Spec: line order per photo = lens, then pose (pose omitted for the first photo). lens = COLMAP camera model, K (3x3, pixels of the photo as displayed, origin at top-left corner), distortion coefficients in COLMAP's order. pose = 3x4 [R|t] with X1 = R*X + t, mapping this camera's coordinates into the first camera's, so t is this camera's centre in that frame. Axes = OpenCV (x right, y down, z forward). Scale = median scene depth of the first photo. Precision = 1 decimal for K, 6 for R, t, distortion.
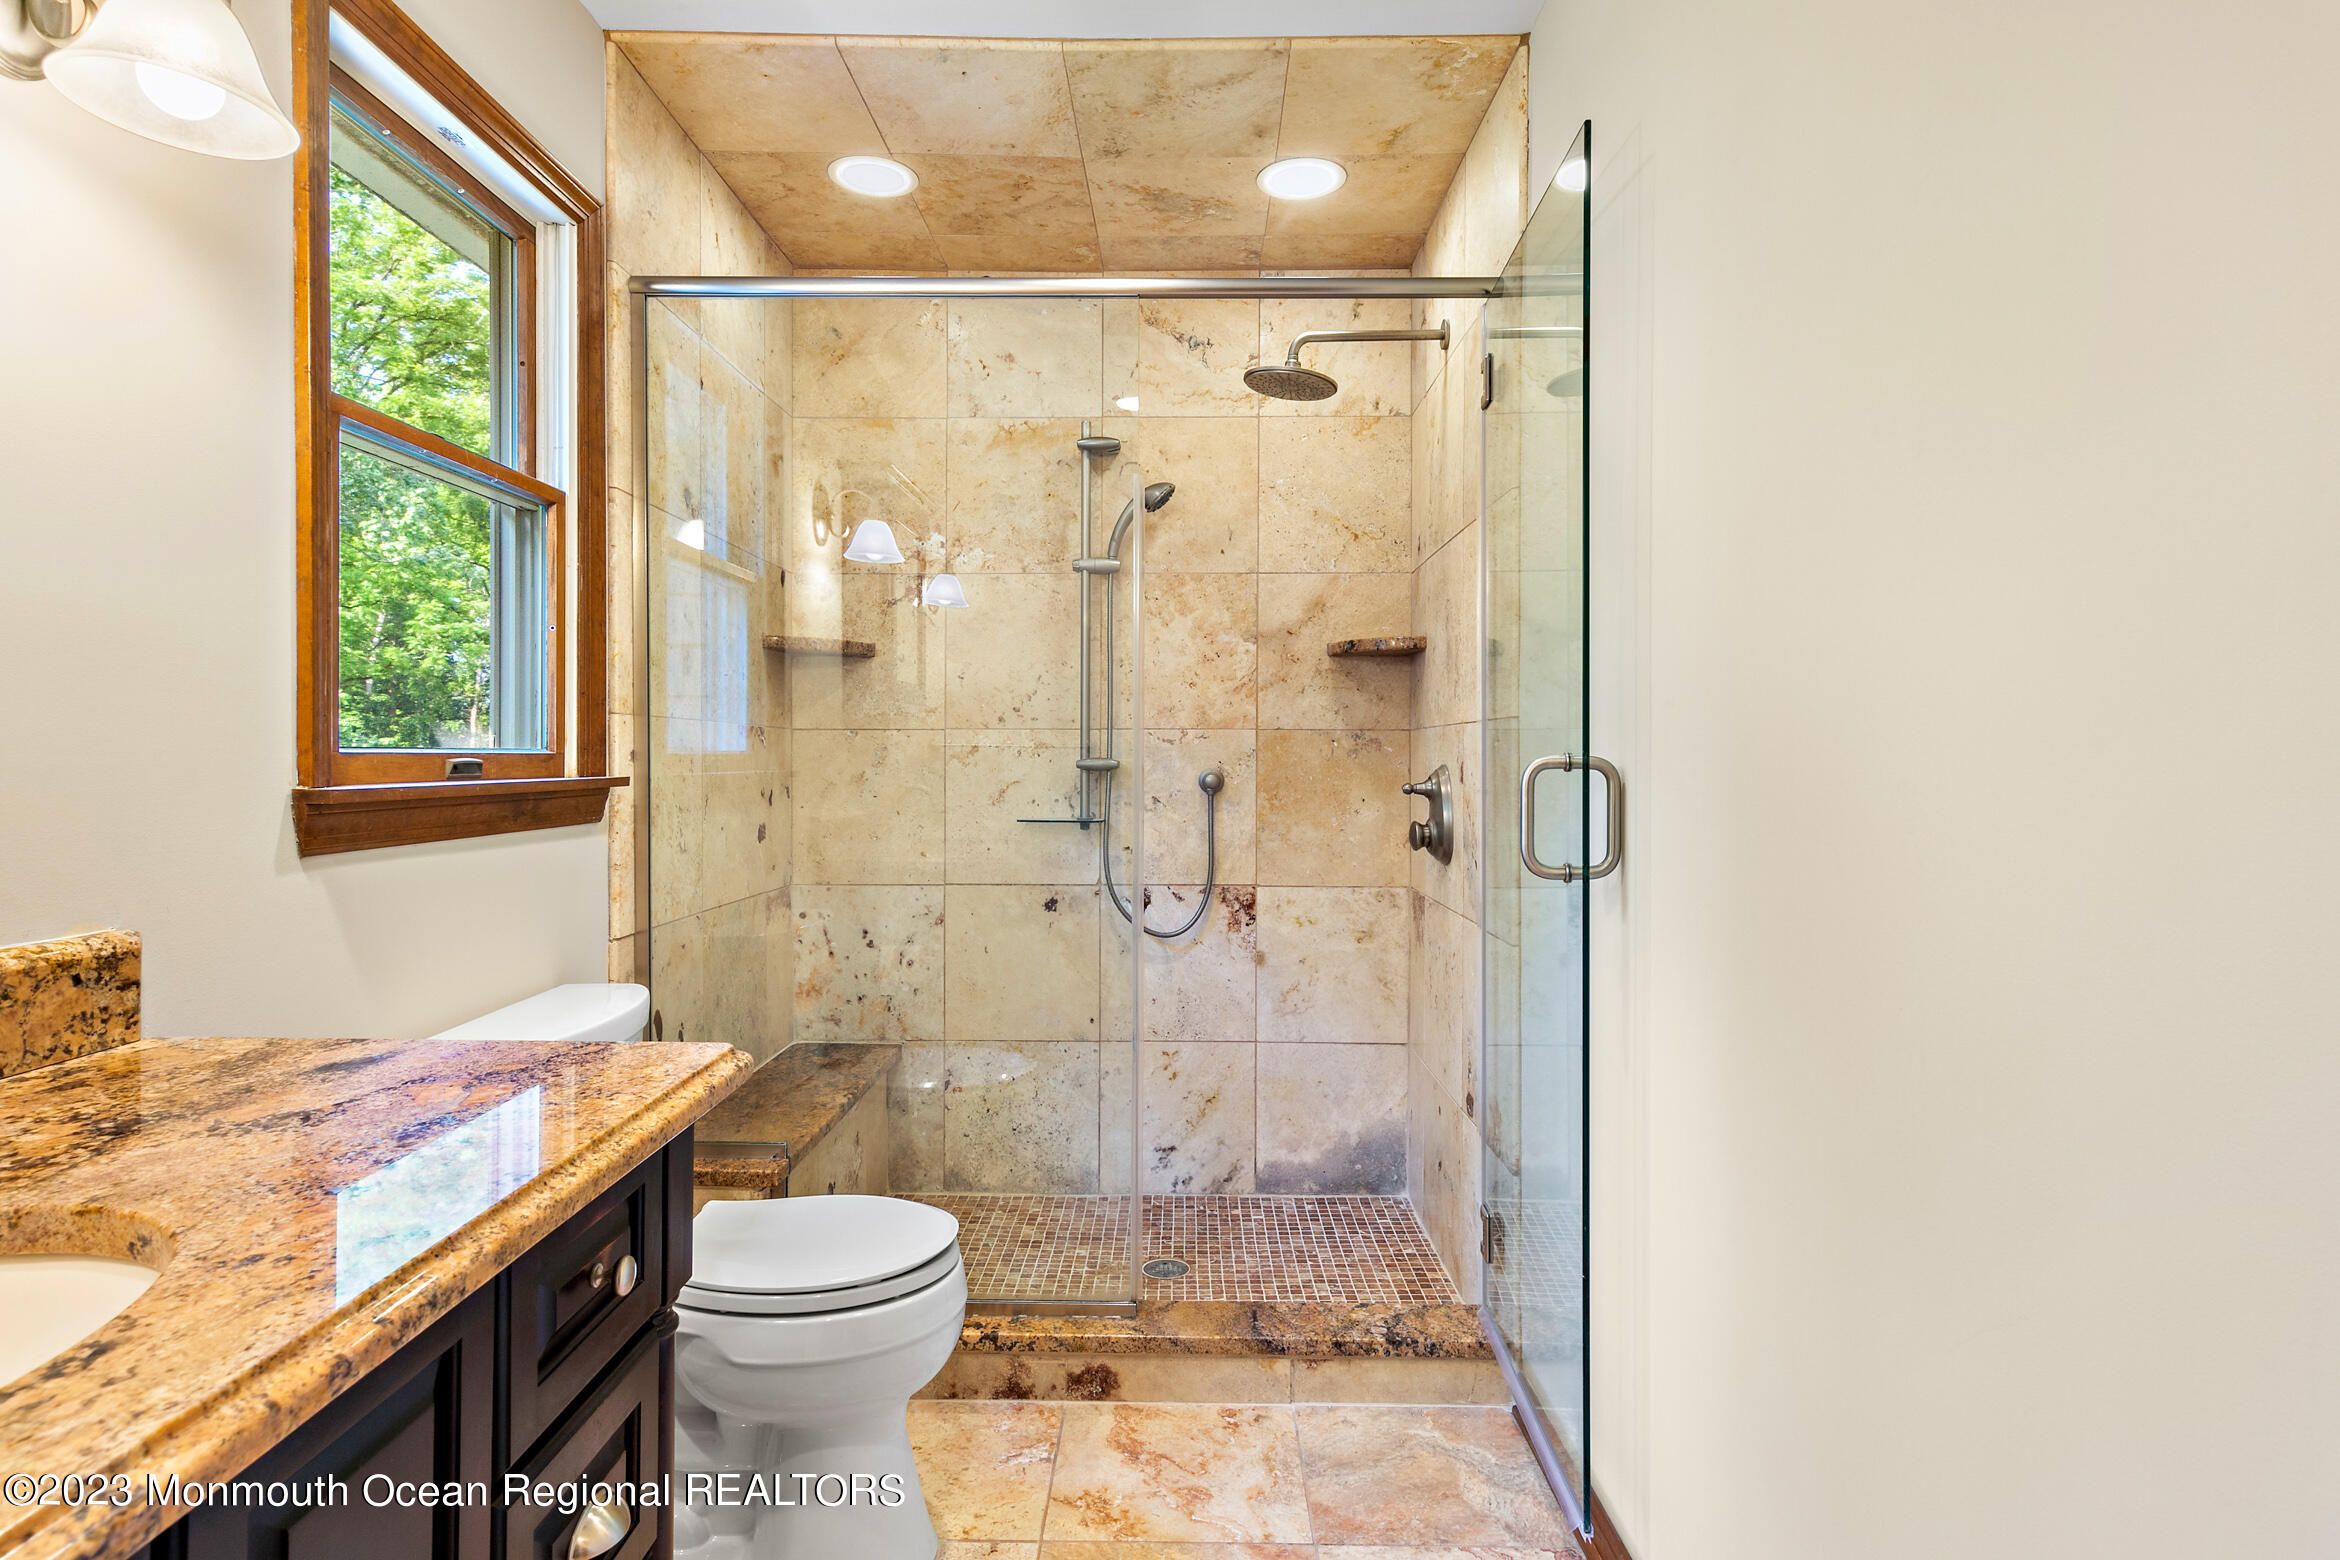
lens RADIAL K [[1243.5, 0, 1173.1], [0, 1243.5, 771.8], [0, 0, 1]] dist [0.011297, -0.003413]
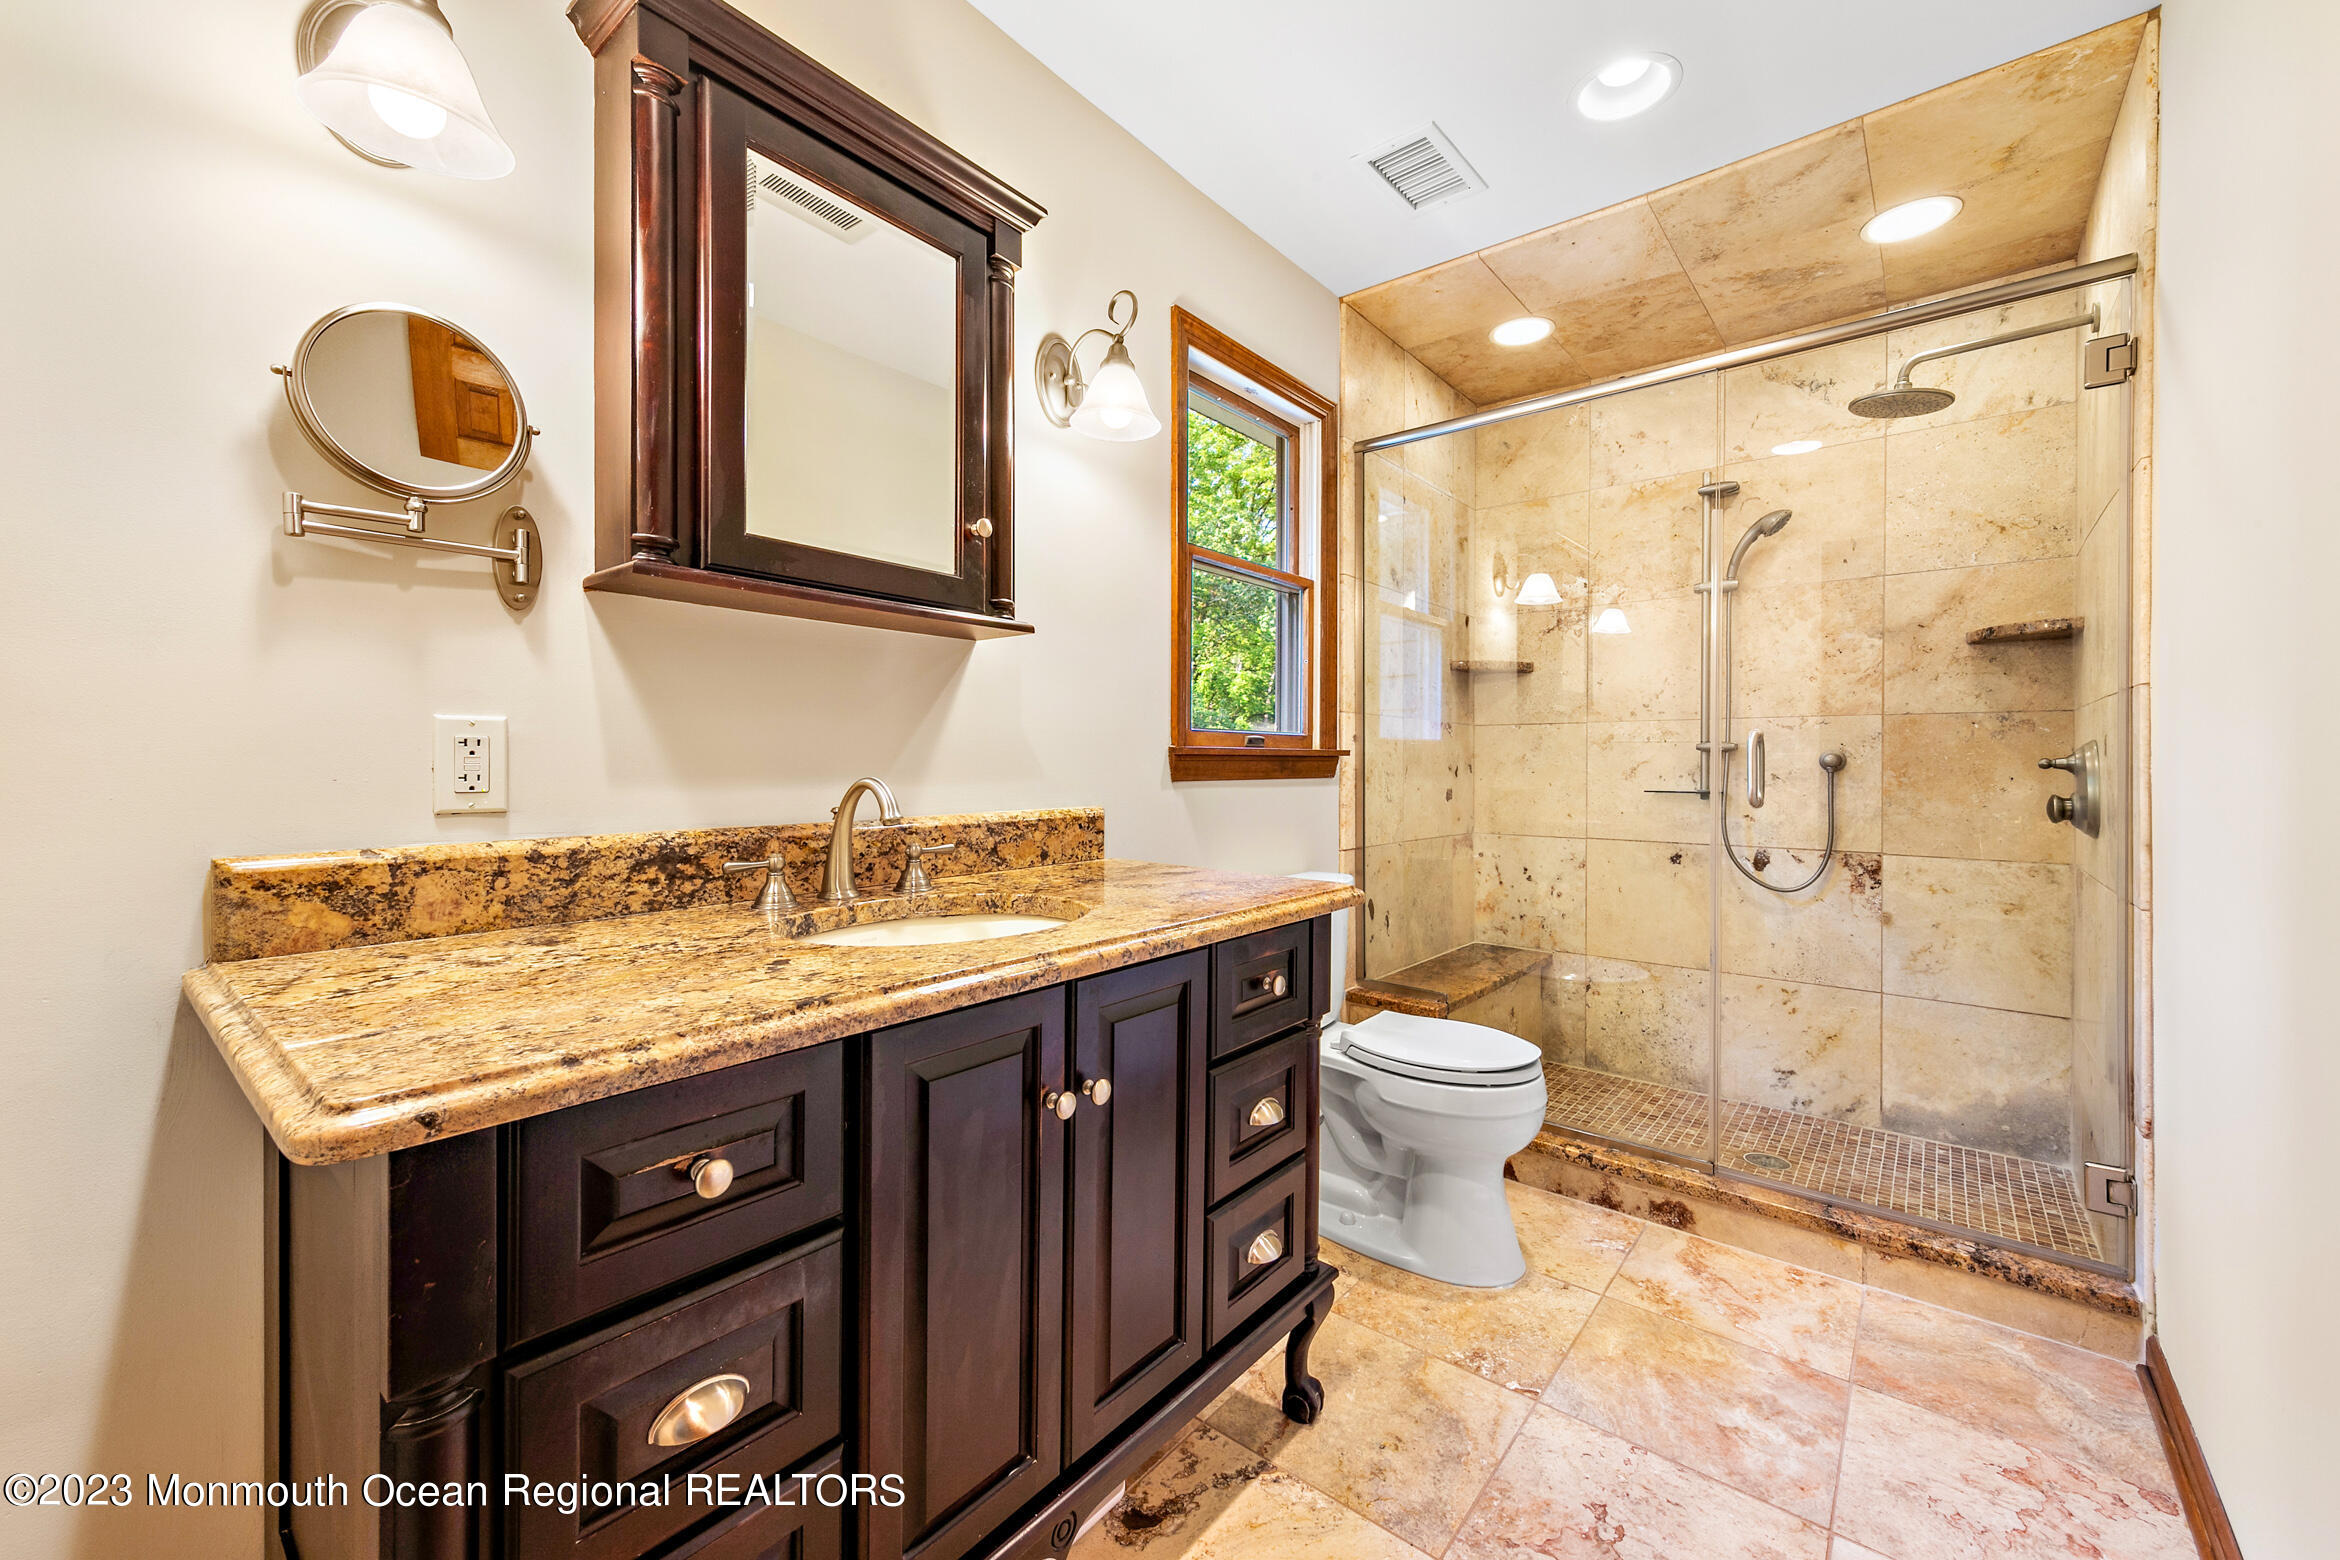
lens RADIAL K [[935.6, 0, 1172.3], [0, 935.6, 777.7], [0, 0, 1]] dist [0.009533, -0.000598]
pose [[0.778278, 0.007922, -0.627870, 0.110909], [-0.008268, 0.999963, 0.002368, 0.028443], [0.627865, 0.003348, 0.778315, -0.072427]]
